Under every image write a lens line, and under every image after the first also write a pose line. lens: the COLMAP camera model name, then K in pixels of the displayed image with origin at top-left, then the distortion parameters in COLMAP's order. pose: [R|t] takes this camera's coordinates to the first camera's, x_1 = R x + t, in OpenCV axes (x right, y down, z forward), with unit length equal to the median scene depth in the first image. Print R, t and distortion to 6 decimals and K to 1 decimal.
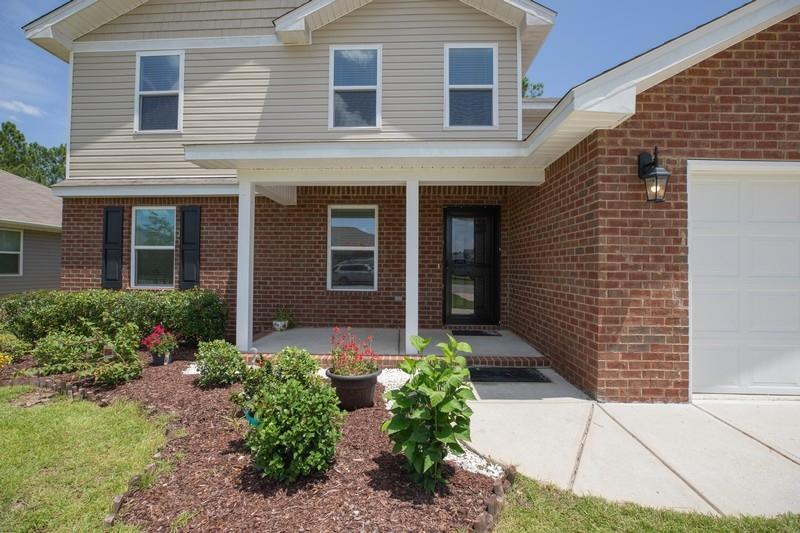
lens RADIAL K [[355.4, 0, 396.5], [0, 355.4, 265.1], [0, 0, 1]] dist [-0.000418, 0.000550]
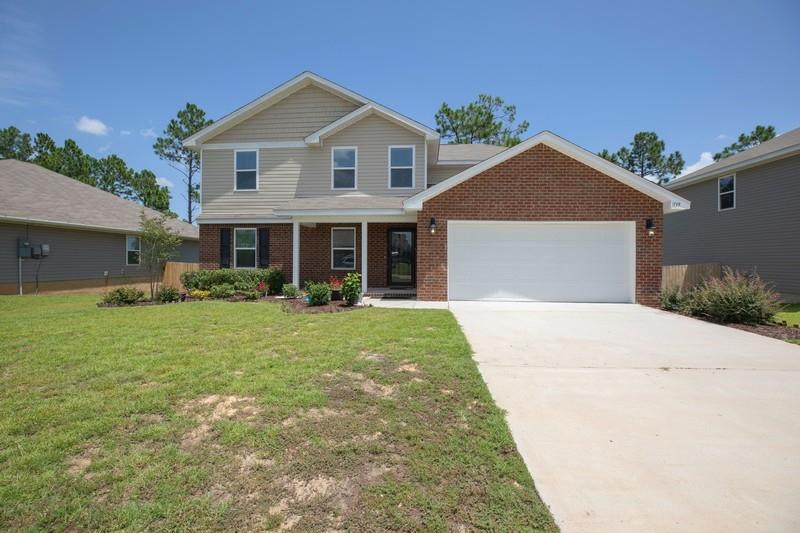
lens RADIAL K [[351.5, 0, 397.8], [0, 351.5, 267.7], [0, 0, 1]] dist [0.001783, 0.000081]
pose [[0.999568, -0.003650, -0.029164, 0.242168], [0.004375, 0.999682, 0.024834, 0.013377], [0.029064, -0.024951, 0.999266, -0.988245]]
